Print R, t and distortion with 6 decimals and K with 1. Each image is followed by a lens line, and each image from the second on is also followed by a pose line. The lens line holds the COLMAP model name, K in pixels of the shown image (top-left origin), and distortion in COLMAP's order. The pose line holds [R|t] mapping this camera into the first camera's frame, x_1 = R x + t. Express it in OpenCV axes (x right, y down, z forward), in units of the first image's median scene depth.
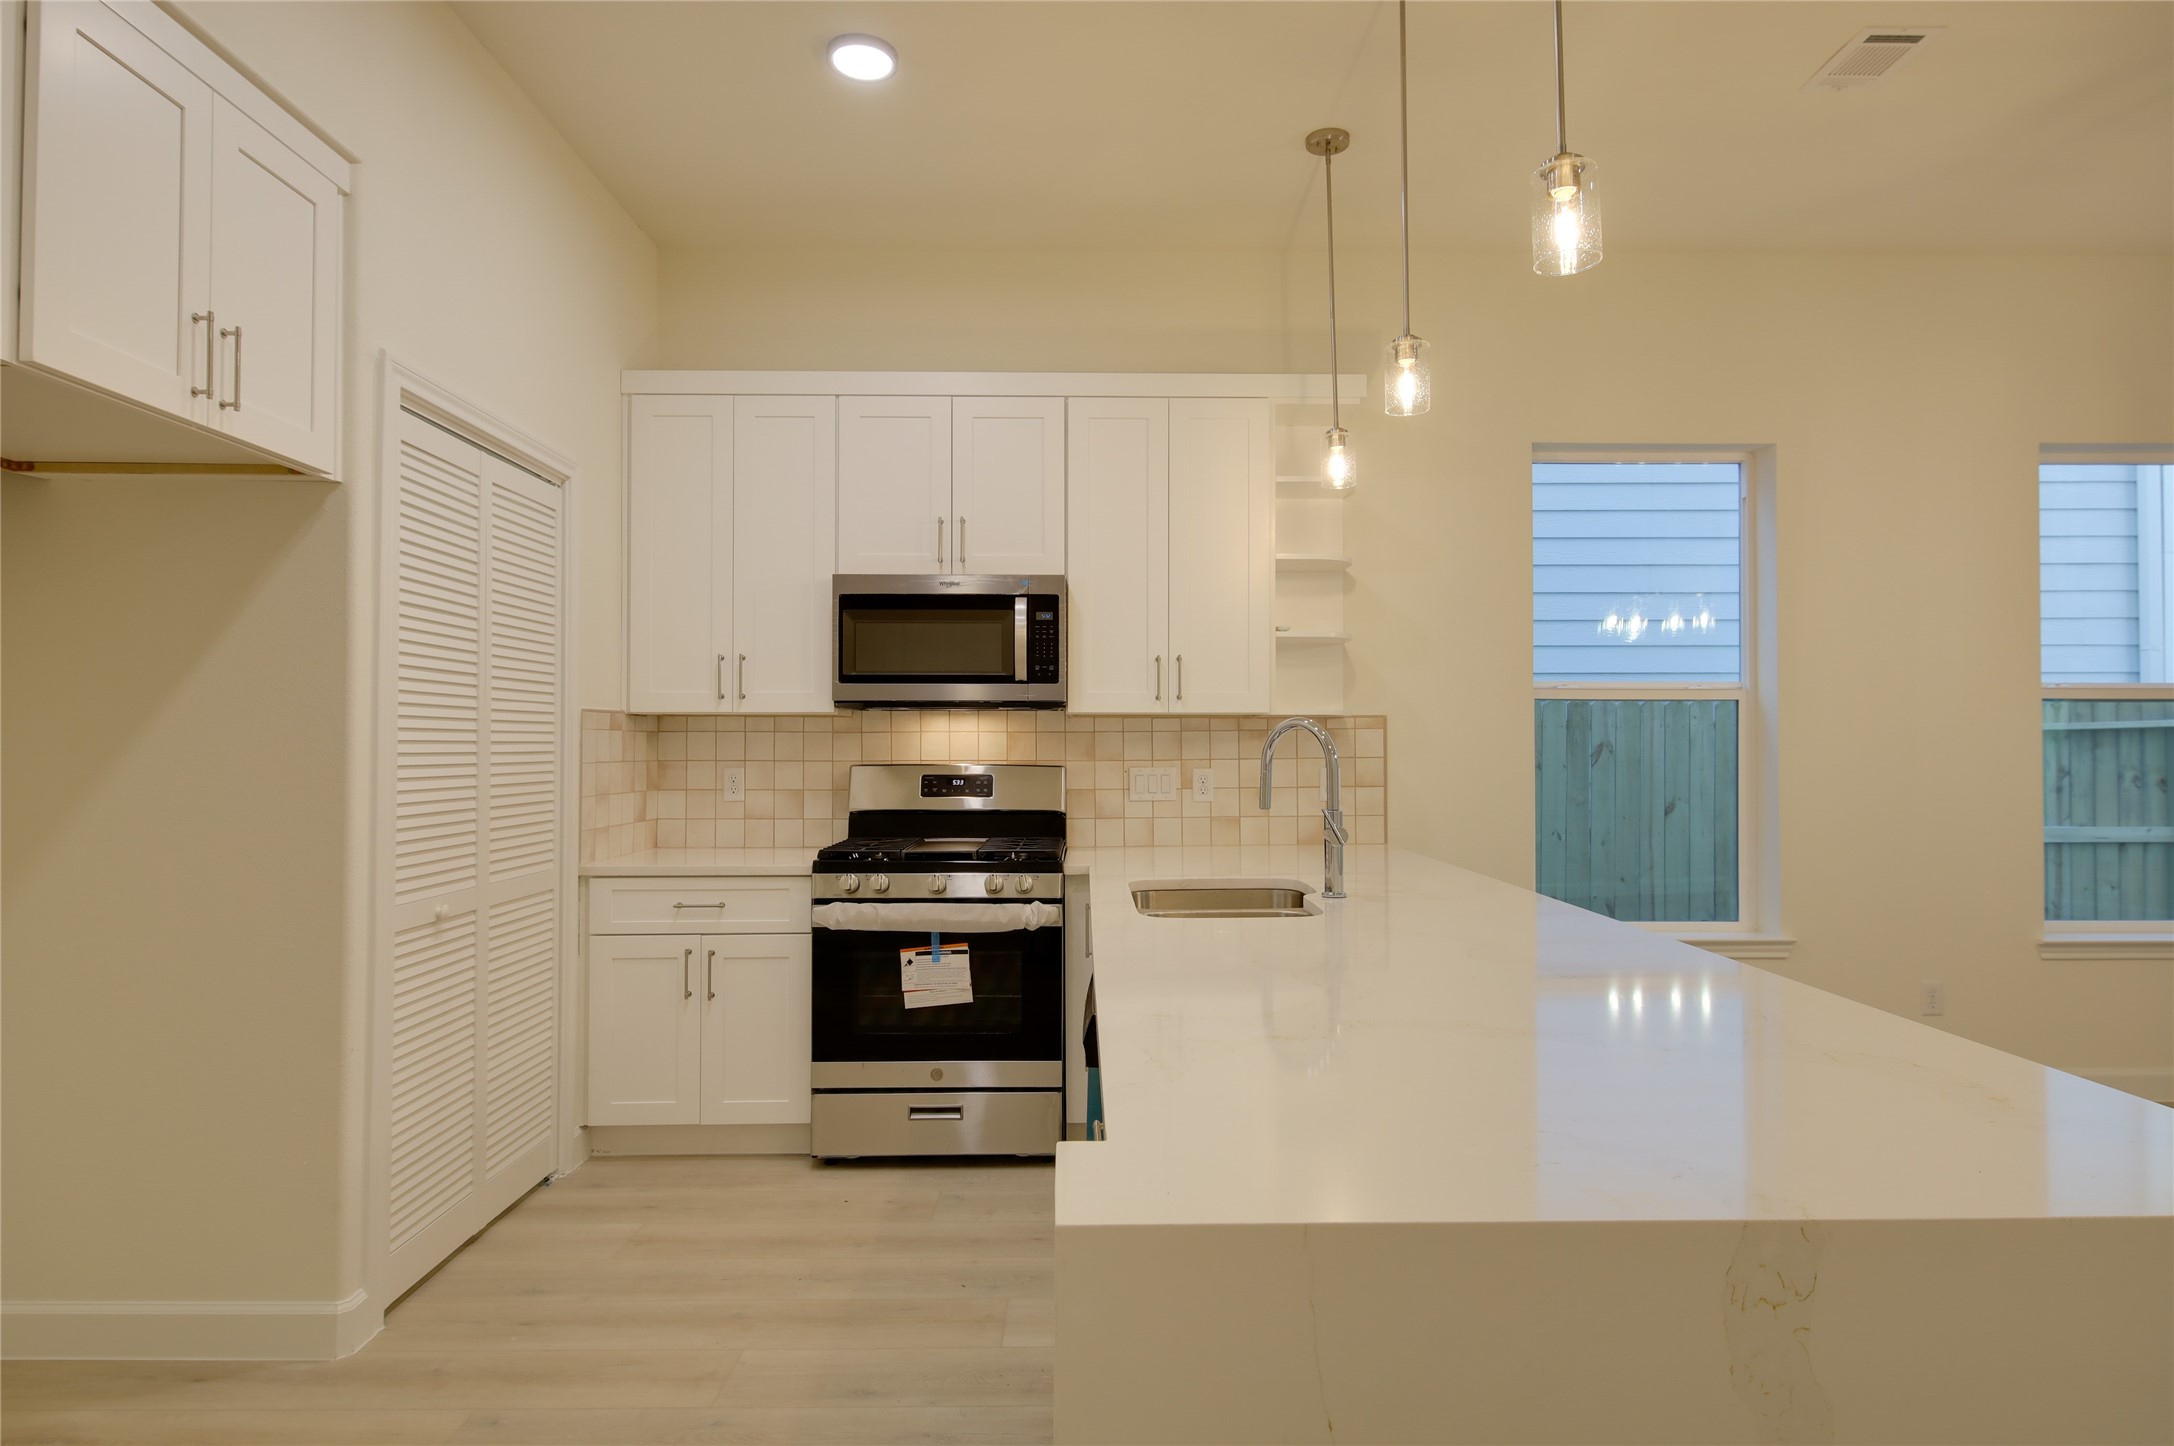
lens RADIAL K [[1225.1, 0, 1102.1], [0, 1225.1, 719.4], [0, 0, 1]] dist [0.018824, -0.008347]
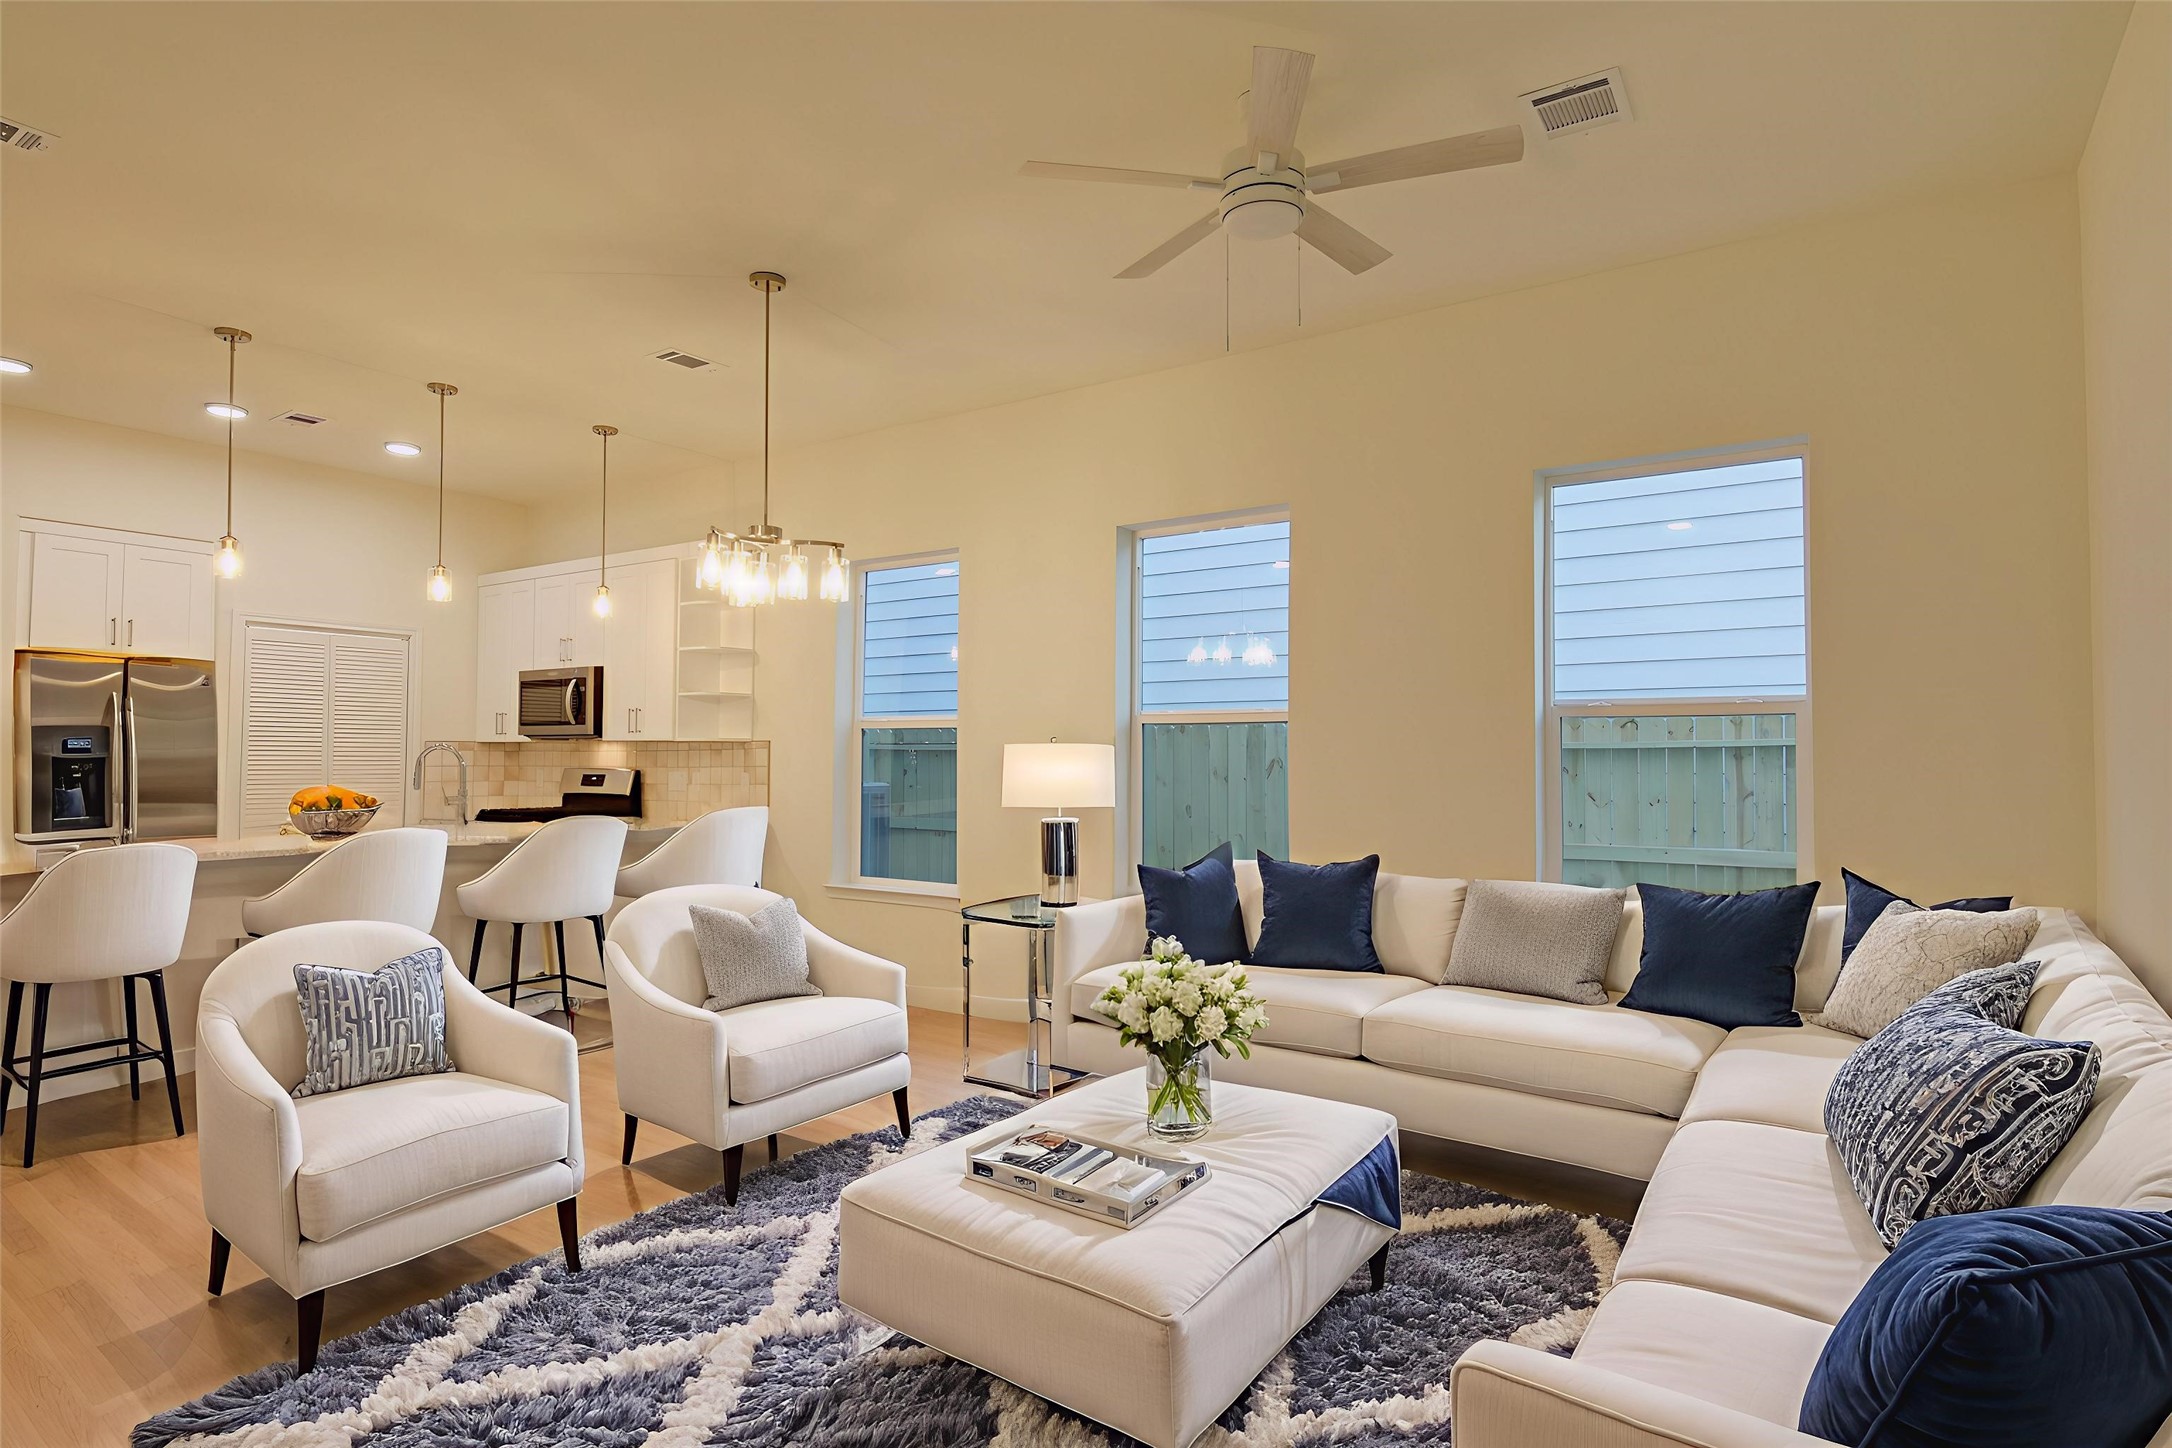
lens RADIAL K [[1131.3, 0, 1122.1], [0, 1131.3, 734.3], [0, 0, 1]] dist [0.009705, -0.007319]
pose [[0.827176, -0.007870, -0.561887, 1.715191], [0.007580, 0.999967, -0.002847, -0.004484], [0.561891, -0.001904, 0.827209, 0.033693]]
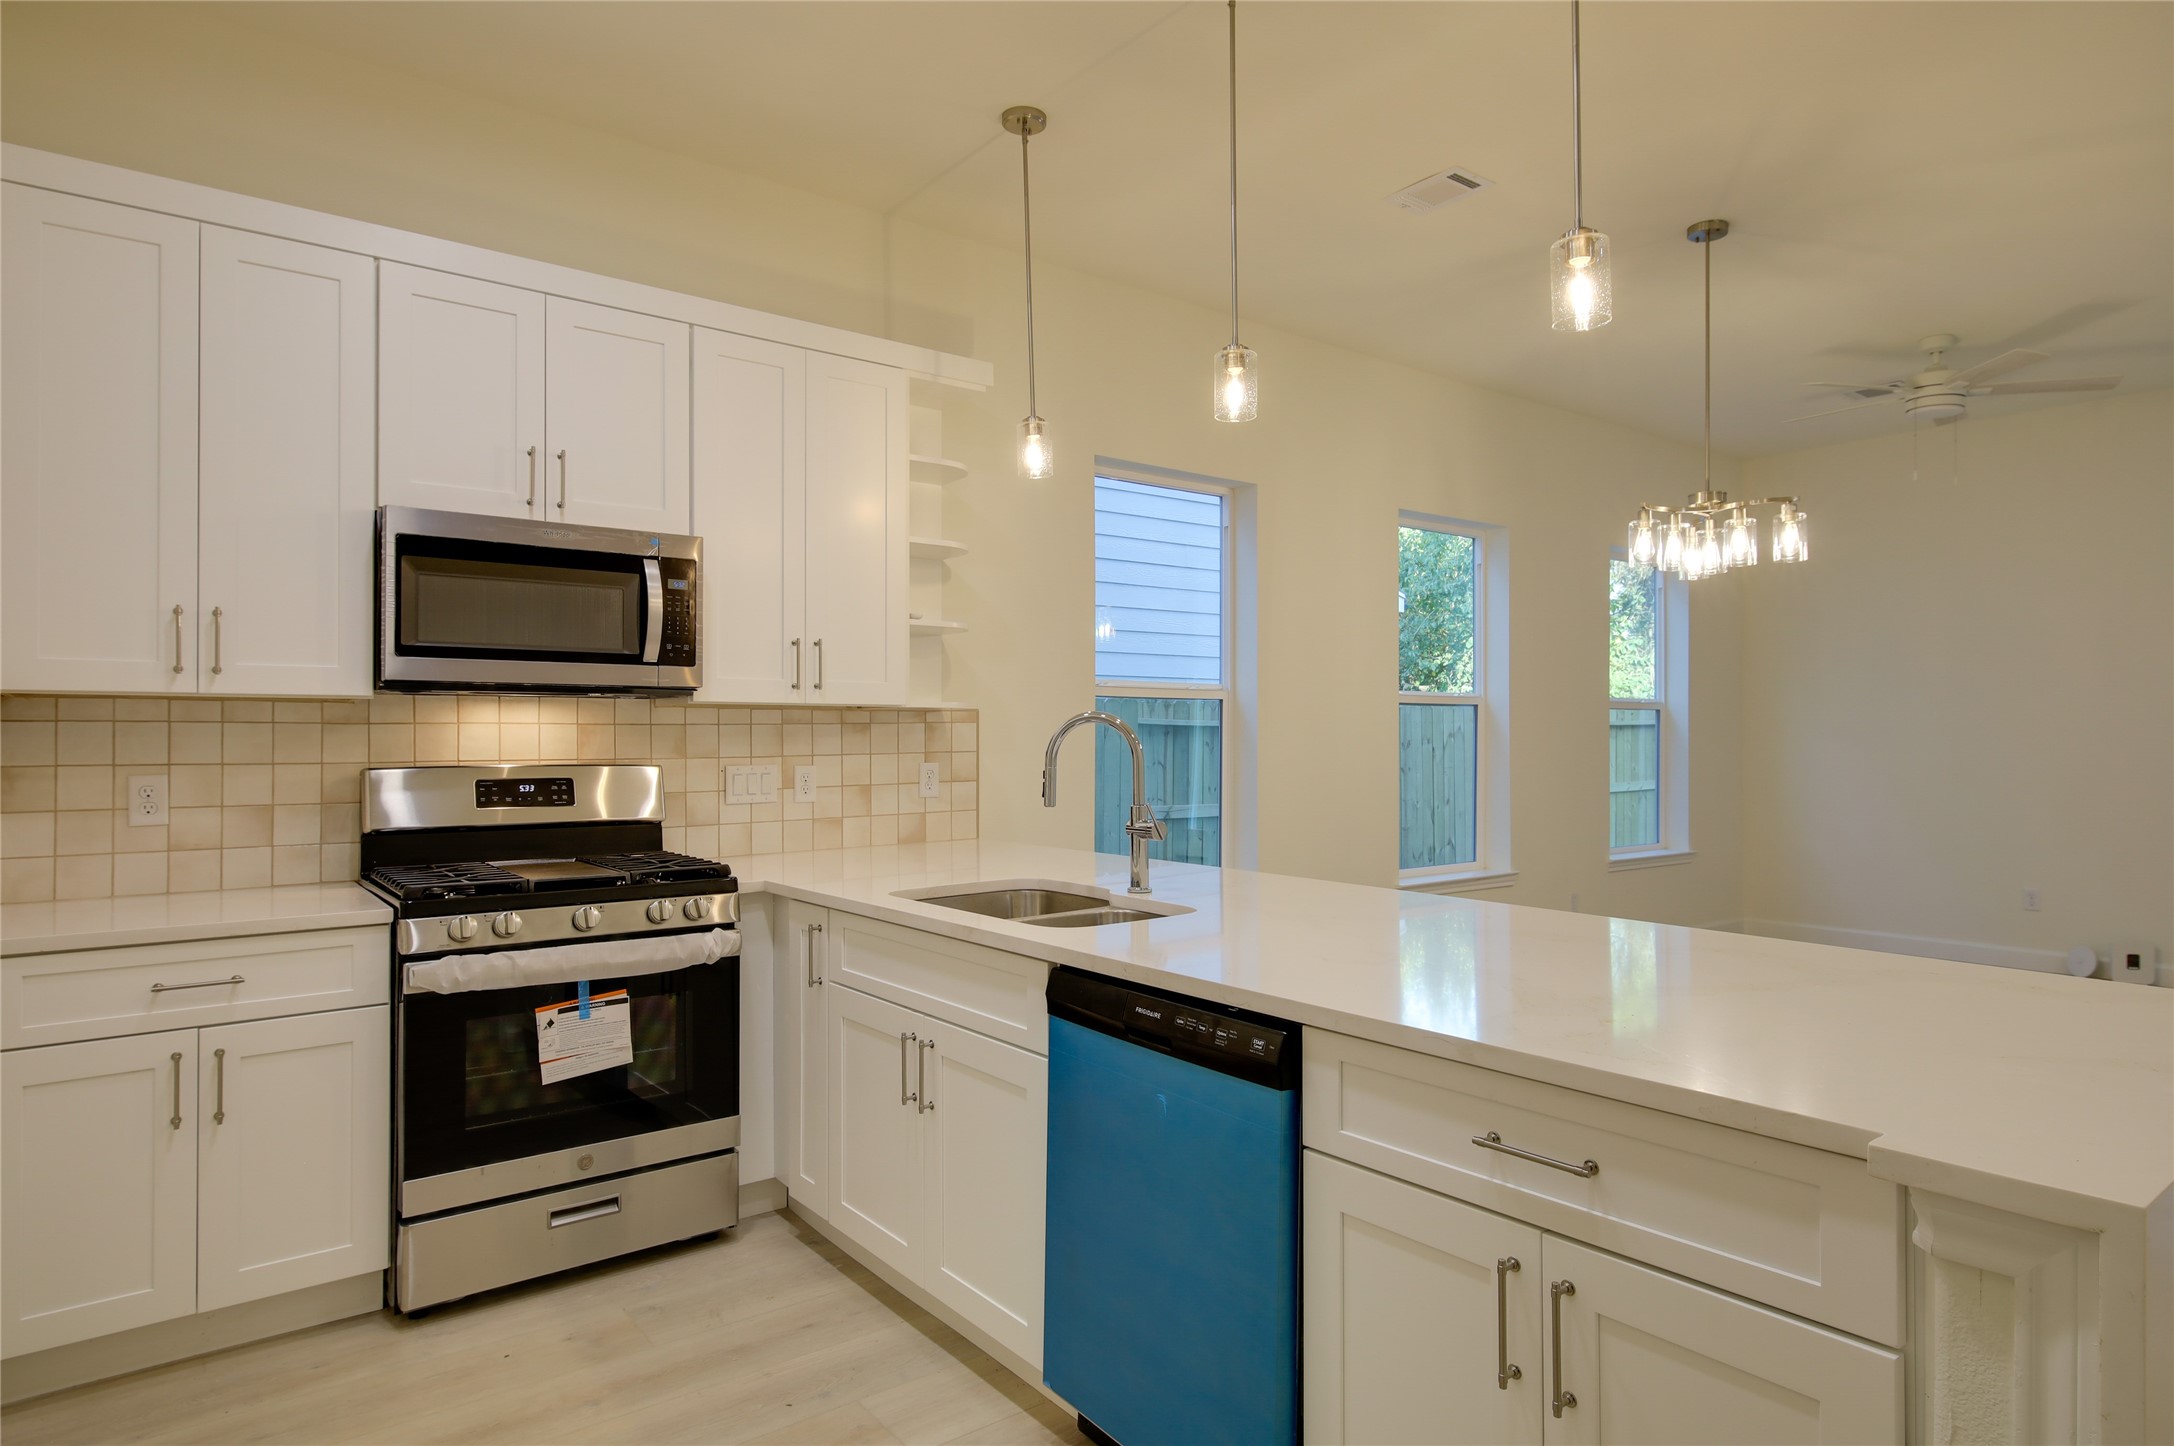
lens RADIAL K [[1225.1, 0, 1101.9], [0, 1225.1, 718.6], [0, 0, 1]] dist [0.018824, -0.008347]
pose [[0.799128, 0.007471, 0.601114, -0.336328], [-0.010333, 0.999946, 0.001309, 0.002396], [-0.601072, -0.007258, 0.799162, 0.173181]]
